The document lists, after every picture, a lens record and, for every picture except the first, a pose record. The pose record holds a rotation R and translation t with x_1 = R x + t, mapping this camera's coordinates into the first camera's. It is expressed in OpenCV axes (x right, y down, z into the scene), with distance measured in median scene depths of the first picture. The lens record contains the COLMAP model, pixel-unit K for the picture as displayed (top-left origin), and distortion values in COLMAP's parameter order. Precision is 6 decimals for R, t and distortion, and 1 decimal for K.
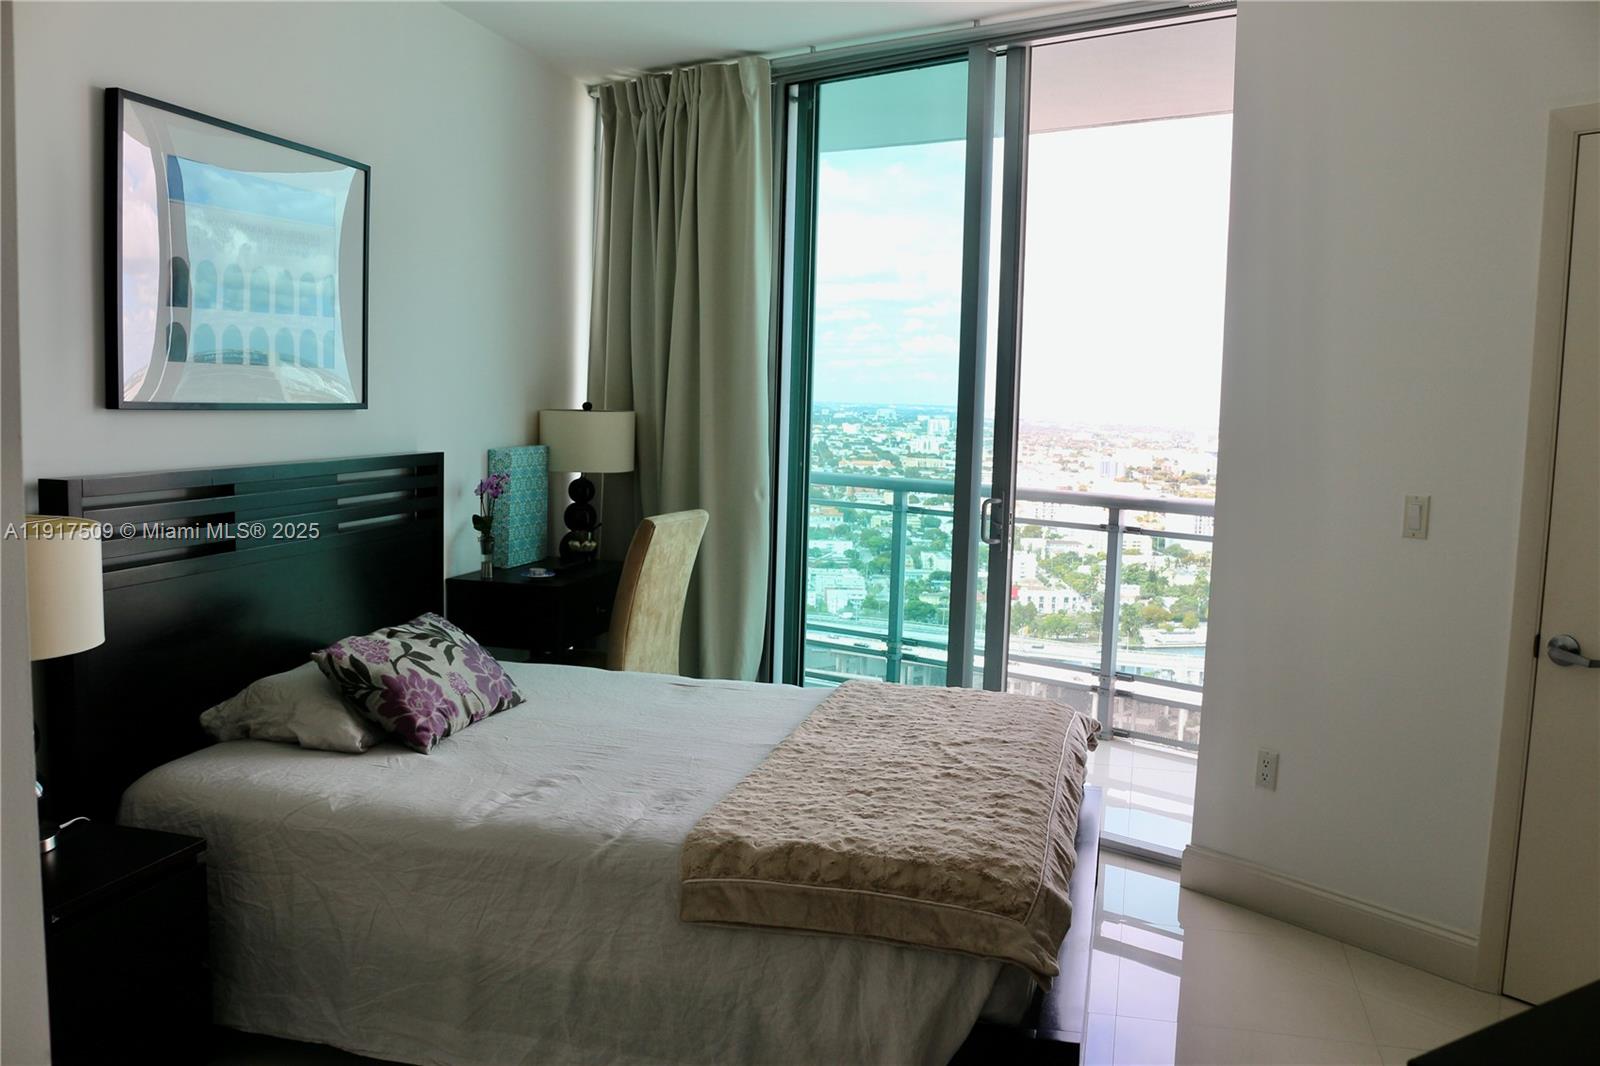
lens RADIAL K [[1321.9, 0, 800.0], [0, 1321.9, 533.0], [0, 0, 1]] dist [-0.160629, 0.136033]
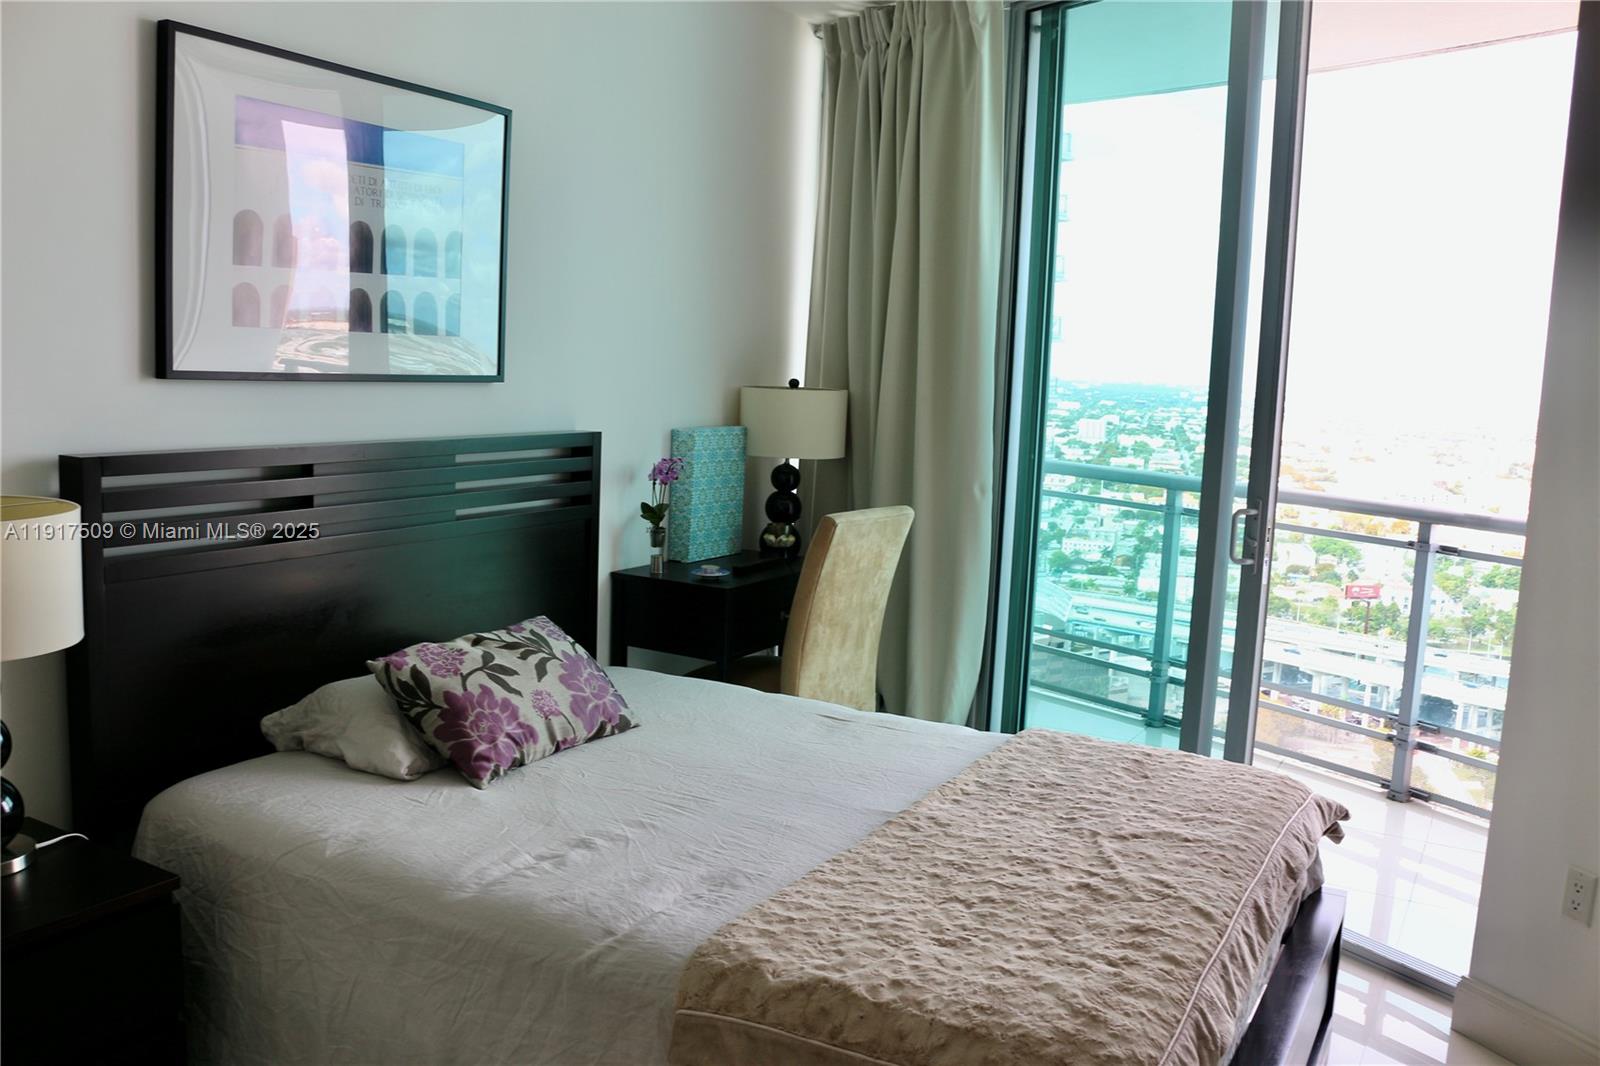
lens RADIAL K [[1321.9, 0, 800.0], [0, 1321.9, 533.0], [0, 0, 1]] dist [-0.160629, 0.136033]
pose [[0.964856, 0.046218, -0.258682, 0.126820], [-0.041804, 0.998871, 0.022543, -0.025476], [0.259432, -0.010937, 0.965699, 0.224140]]
